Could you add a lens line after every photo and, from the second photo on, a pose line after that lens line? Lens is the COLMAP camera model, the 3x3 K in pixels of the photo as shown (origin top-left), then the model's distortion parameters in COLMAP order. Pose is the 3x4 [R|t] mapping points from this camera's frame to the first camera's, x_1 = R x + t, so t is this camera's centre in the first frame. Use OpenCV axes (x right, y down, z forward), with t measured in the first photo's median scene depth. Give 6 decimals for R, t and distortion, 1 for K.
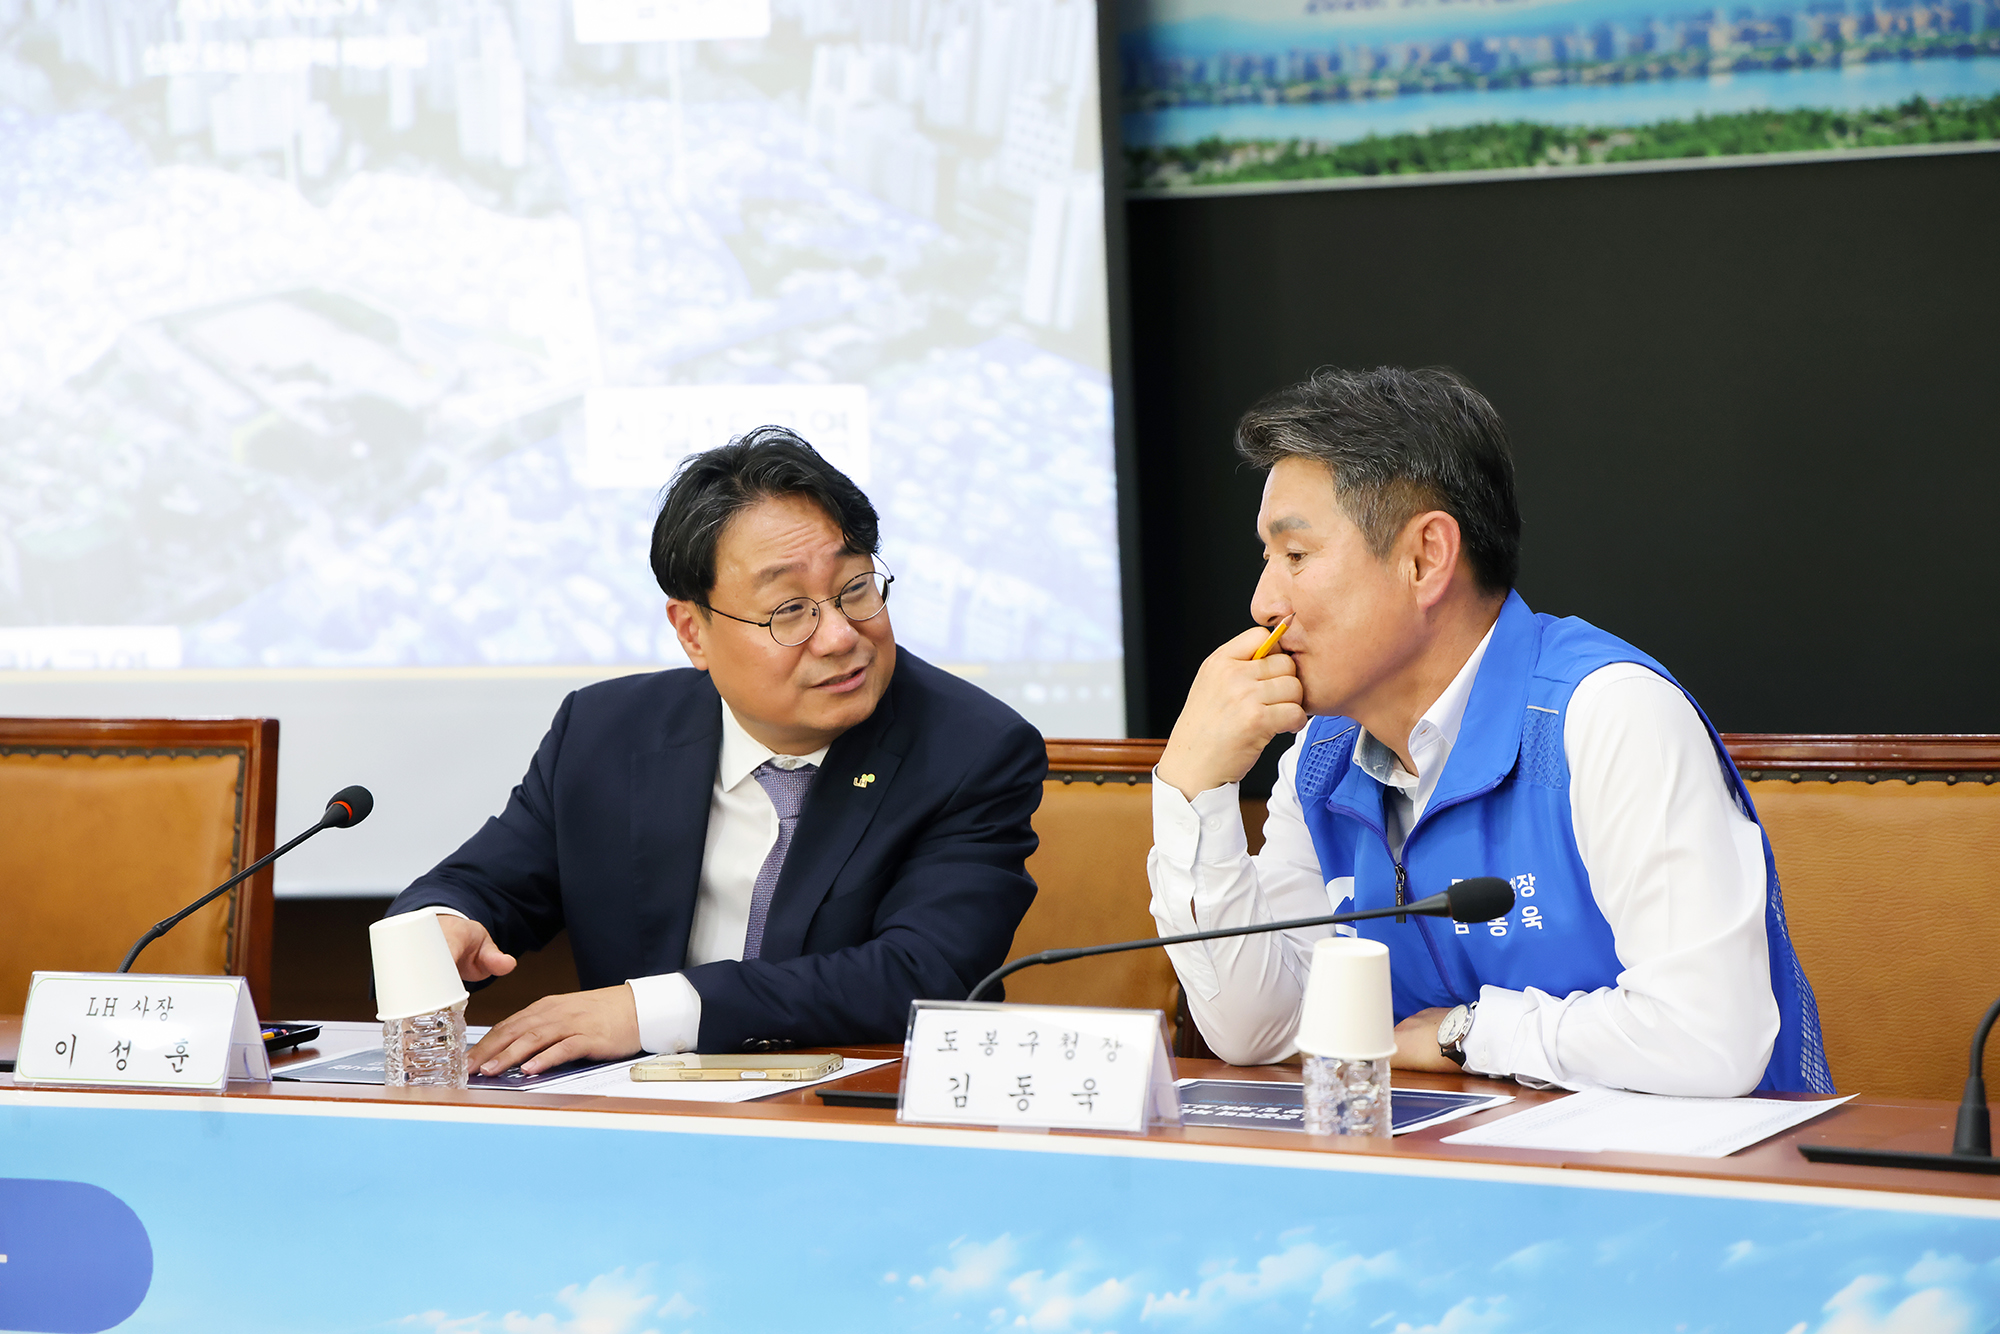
lens RADIAL K [[5716.7, 0, 1000.0], [0, 5716.7, 667.0], [0, 0, 1]] dist [1.202418, -8.303869]
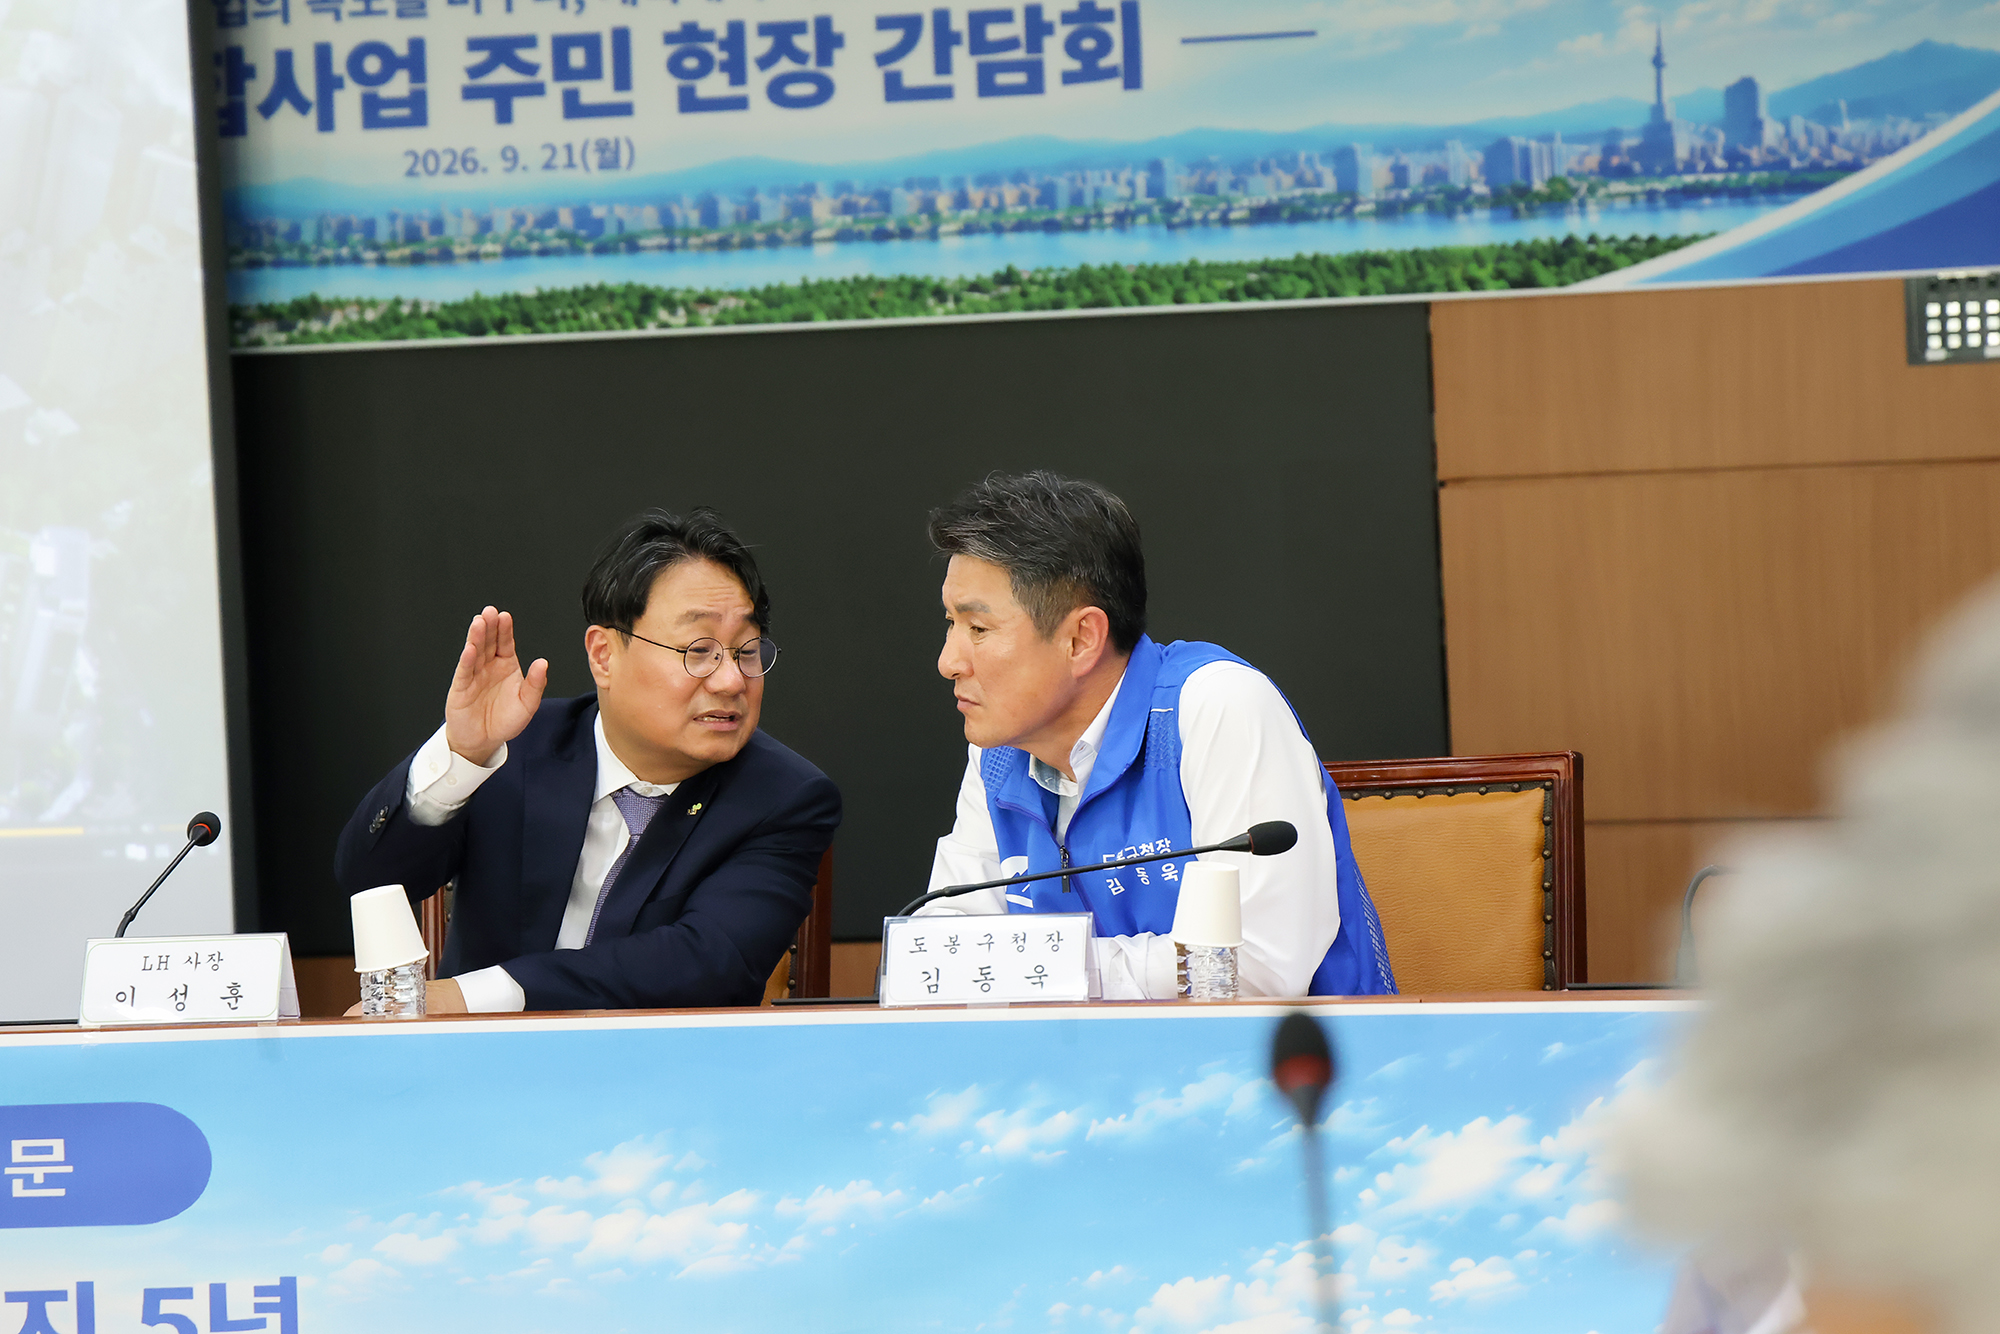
lens RADIAL K [[7458.5, 0, 958.2], [0, 7458.5, 565.5], [0, 0, 1]] dist [0.809669, -3.708230]
pose [[0.966358, -0.010197, 0.256998, -0.199530], [0.025894, 0.997994, -0.057768, 0.035121], [-0.255894, 0.062479, 0.964684, -0.301037]]
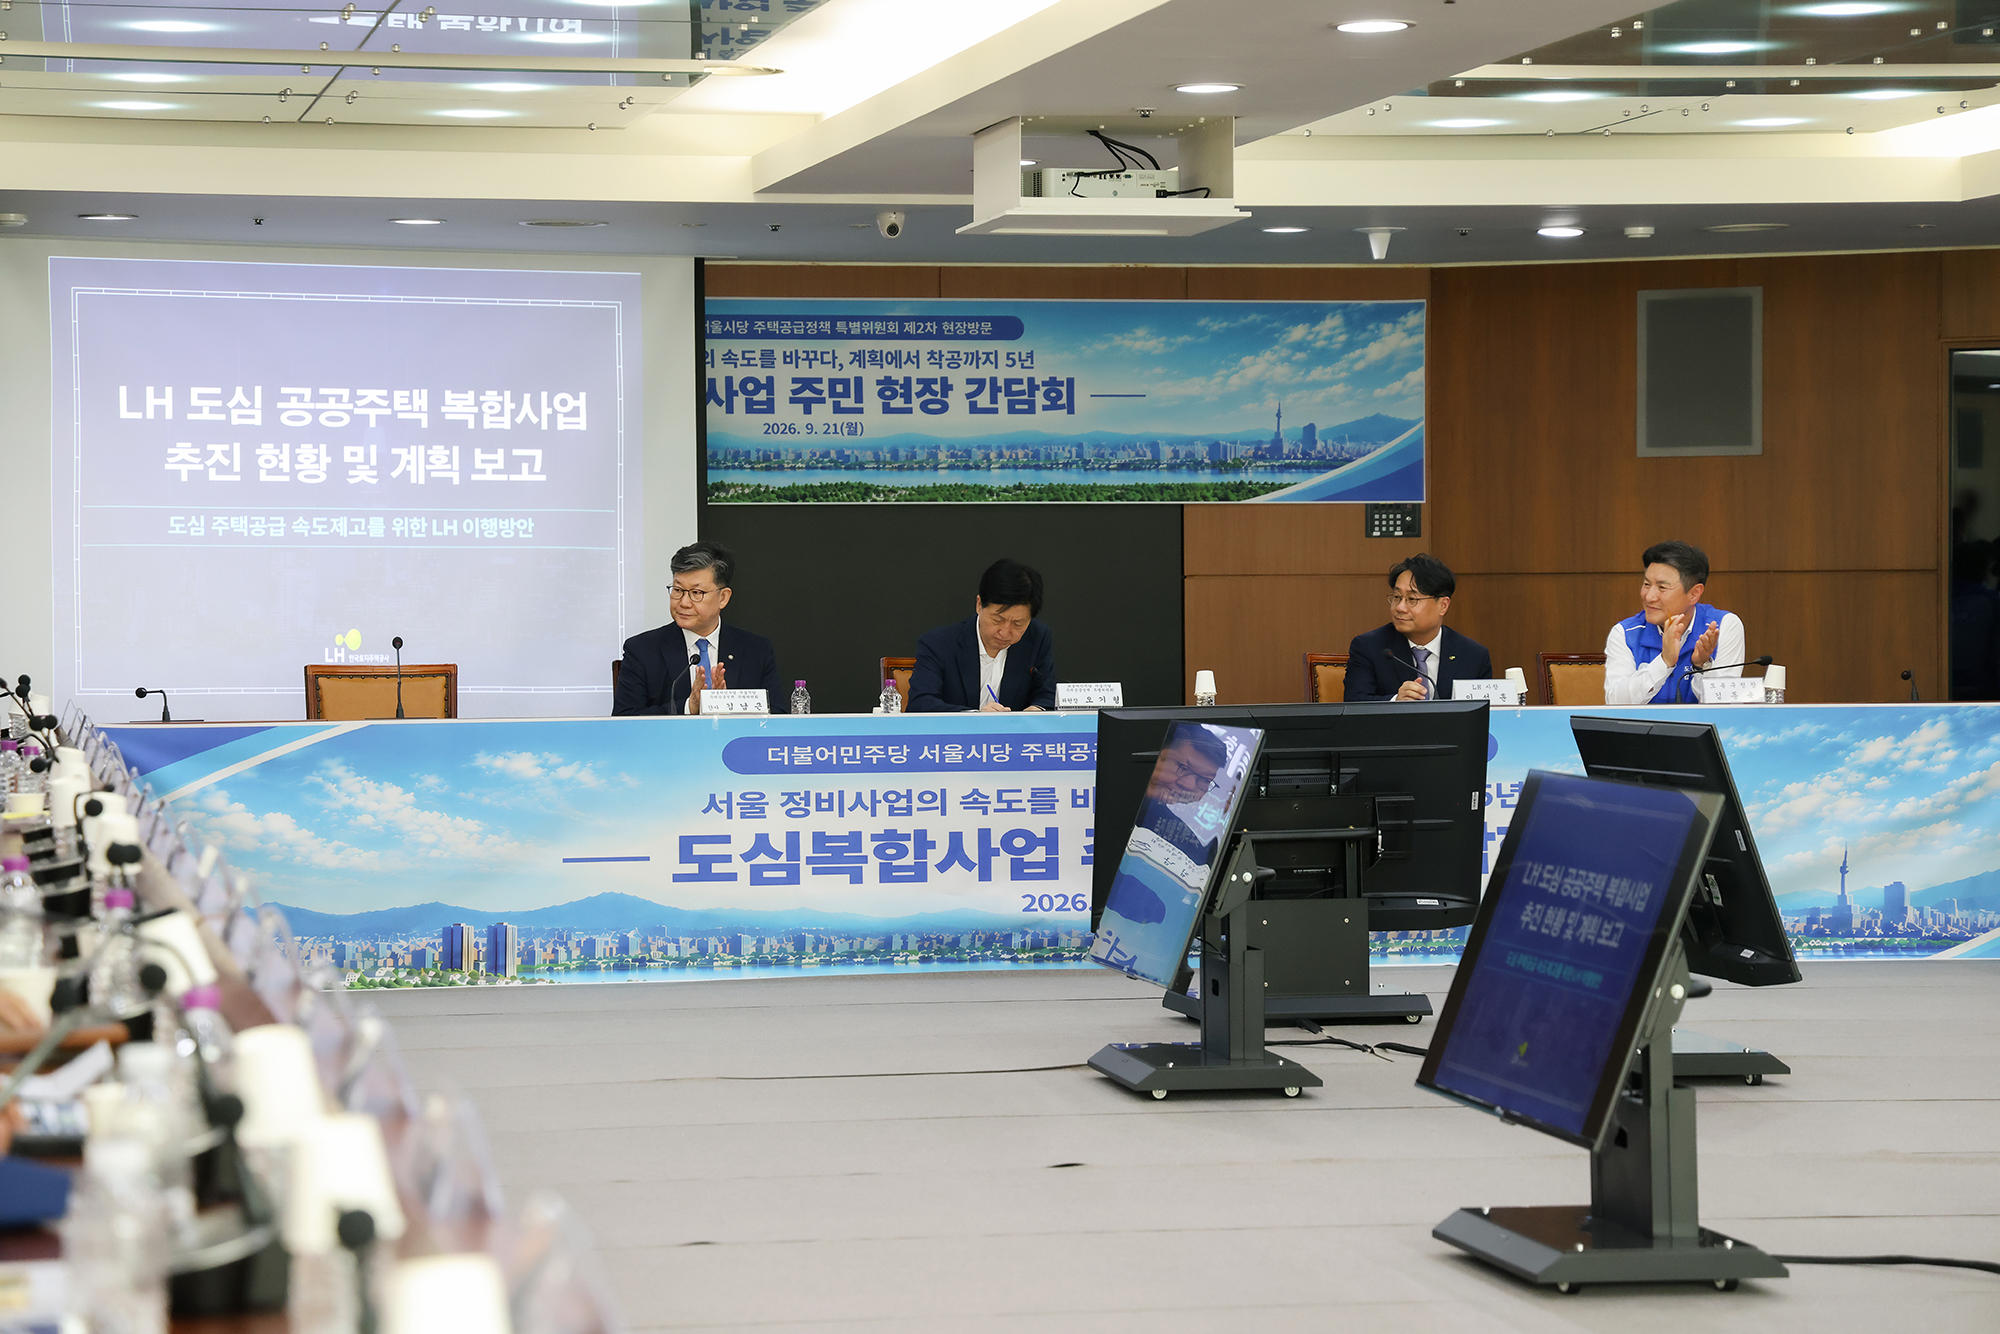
lens RADIAL K [[5818.1, 0, 1005.3], [0, 5818.1, 662.5], [0, 0, 1]] dist [0.717379, 1.358575]
pose [[0.738362, 0.022193, 0.674039, -1.576289], [0.026533, 0.997729, -0.061915, 0.142463], [-0.673882, 0.063600, 0.736096, -0.897181]]
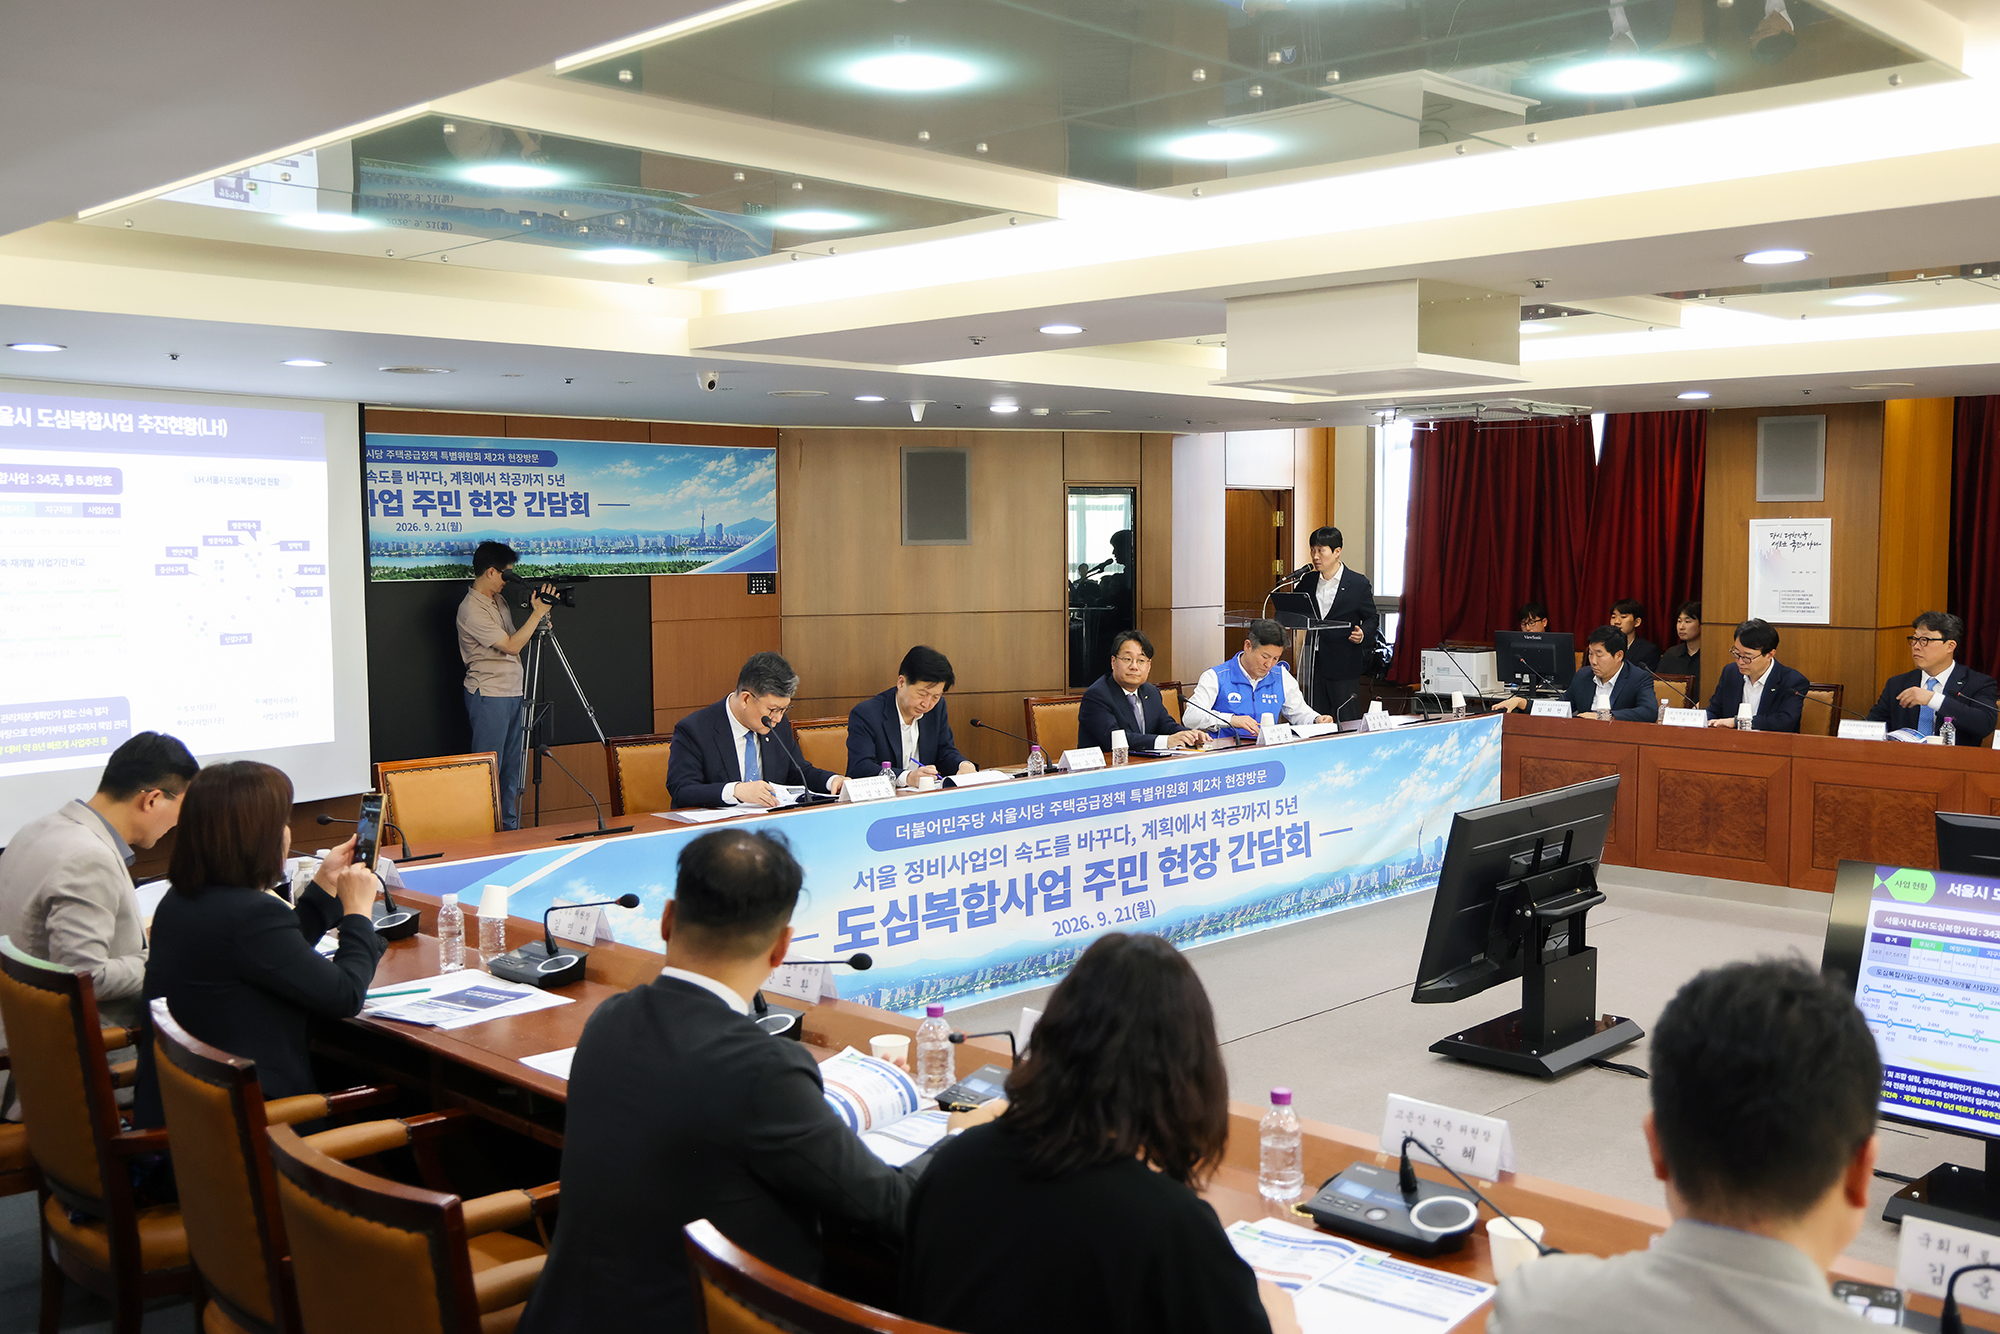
lens RADIAL K [[1965.0, 0, 1063.9], [0, 1965.0, 663.9], [0, 0, 1]] dist [-0.001039, 0.000351]
pose [[0.201477, -0.028533, 0.979078, -1.039926], [0.069002, 0.997506, 0.014871, -0.025321], [-0.977060, 0.064562, 0.202943, 0.399369]]
